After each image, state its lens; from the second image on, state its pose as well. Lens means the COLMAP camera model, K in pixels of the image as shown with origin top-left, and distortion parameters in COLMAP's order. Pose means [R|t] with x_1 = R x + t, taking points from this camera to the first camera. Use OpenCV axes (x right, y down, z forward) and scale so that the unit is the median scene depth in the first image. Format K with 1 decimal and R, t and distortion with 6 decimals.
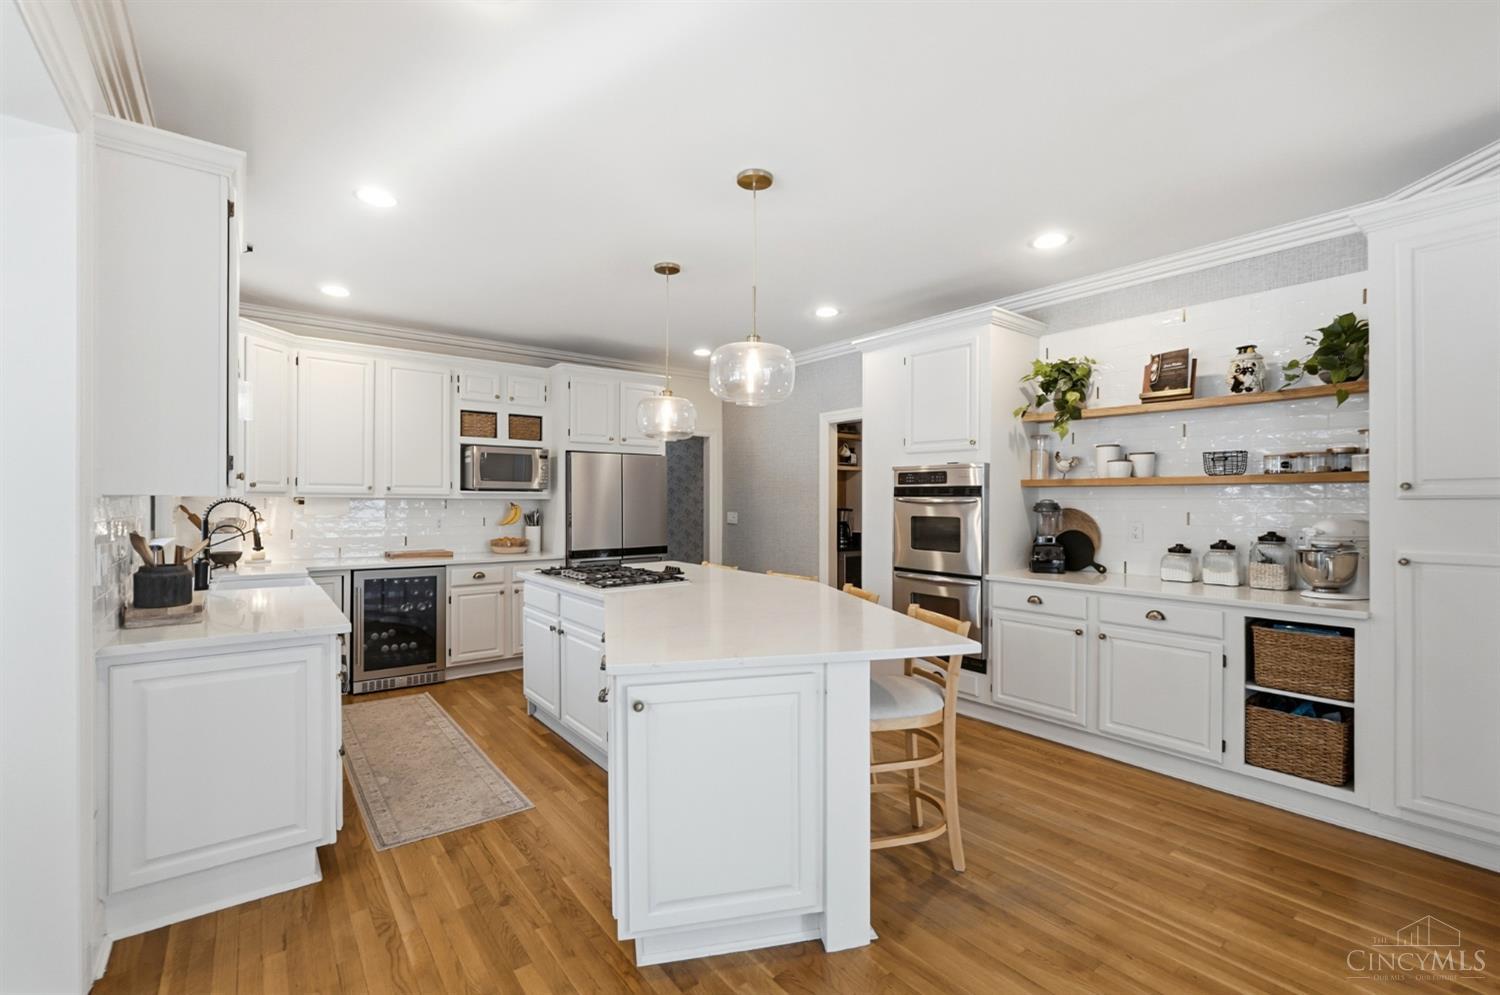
lens RADIAL K [[659.5, 0, 750.3], [0, 659.5, 505.0], [0, 0, 1]] dist [-0.001035, 0.000432]
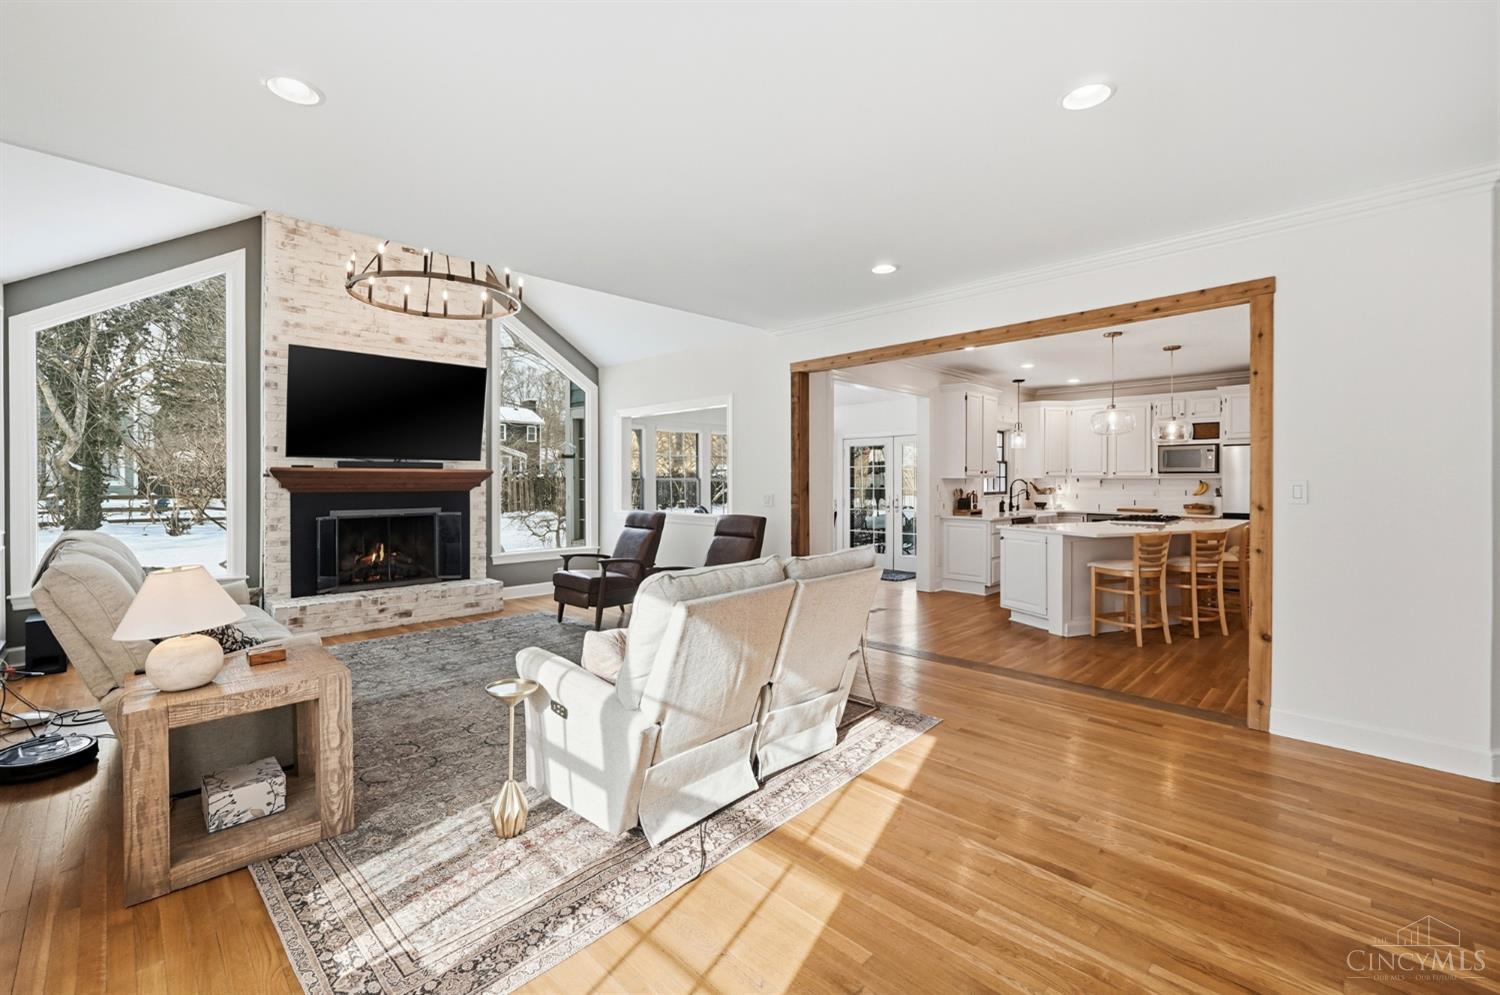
lens RADIAL K [[631.5, 0, 747.1], [0, 631.5, 484.8], [0, 0, 1]] dist [-0.008734, 0.000287]
pose [[0.132682, 0.007170, -0.991133, 1.473342], [-0.005485, 0.999964, 0.006500, 0.004230], [0.991143, 0.004574, 0.132717, -0.364466]]
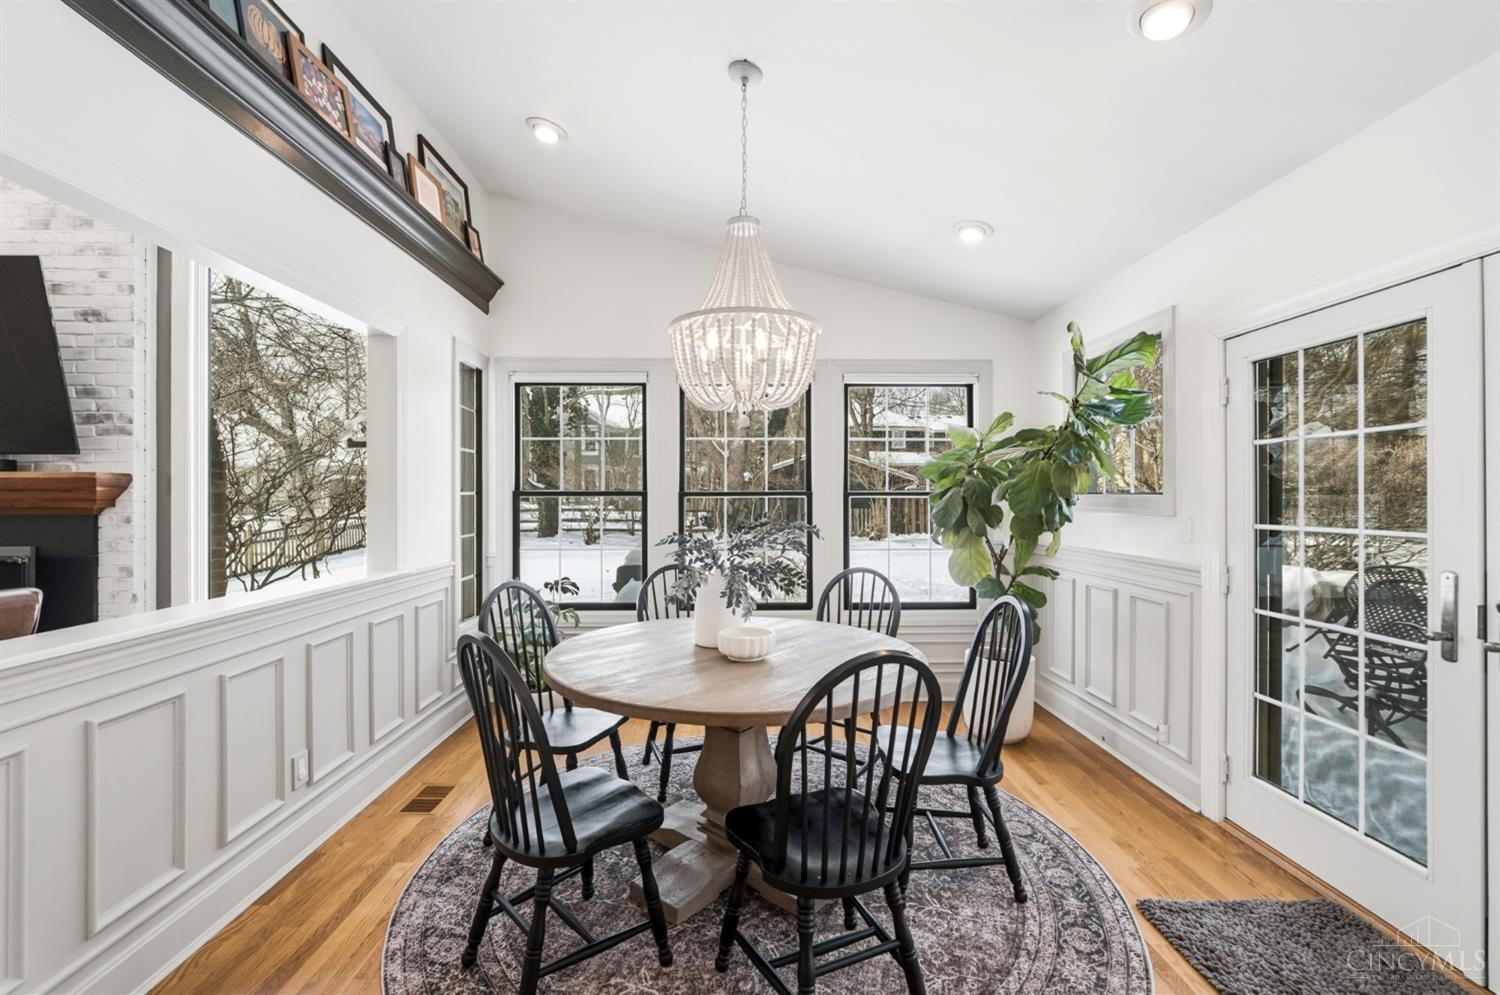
lens RADIAL K [[644.6, 0, 742.0], [0, 644.6, 495.5], [0, 0, 1]] dist [-0.001983, -0.000103]
pose [[-0.610171, -0.001753, -0.792268, -0.255773], [-0.006317, 0.999977, 0.002653, 0.000334], [0.792245, 0.006624, -0.610168, 0.392258]]
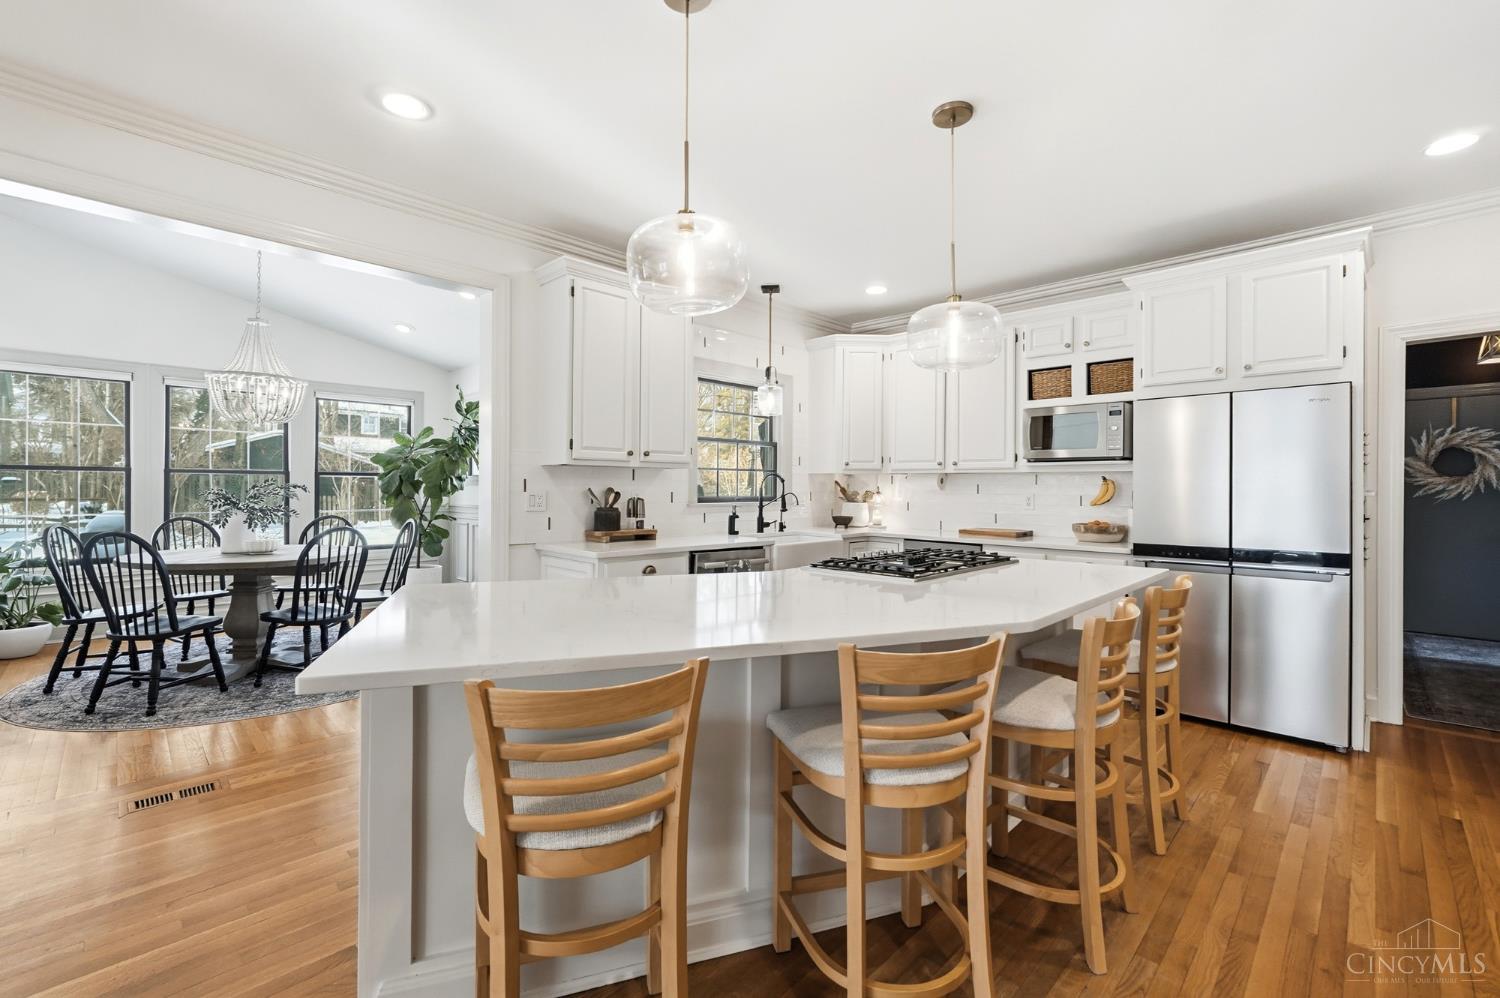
lens RADIAL K [[629.9, 0, 734.2], [0, 629.9, 481.2], [0, 0, 1]] dist [-0.005202, -0.000086]
pose [[0.107073, -0.009956, -0.994201, 0.513493], [-0.013362, 0.999845, -0.011452, 0.025993], [0.994161, 0.014511, 0.106923, 0.767947]]
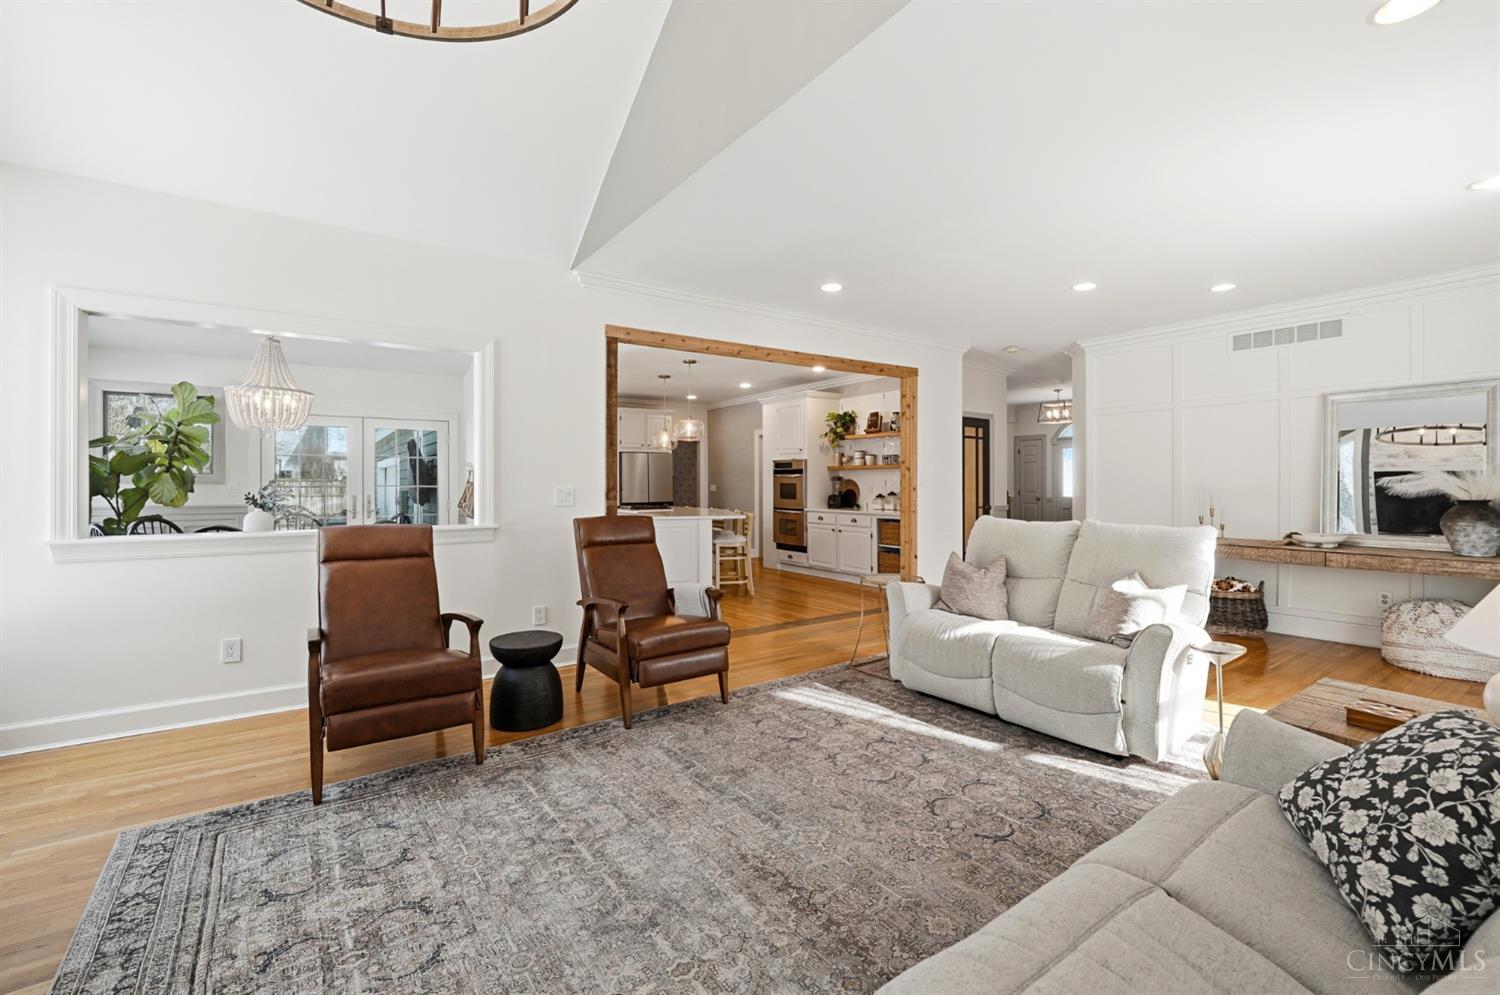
lens RADIAL K [[631.5, 0, 747.1], [0, 631.5, 484.8], [0, 0, 1]] dist [-0.008734, 0.000287]
pose [[0.998576, -0.001943, -0.053309, 0.294407], [0.001742, 0.999991, -0.003807, 0.034365], [0.053316, 0.003709, 0.998571, -1.264792]]
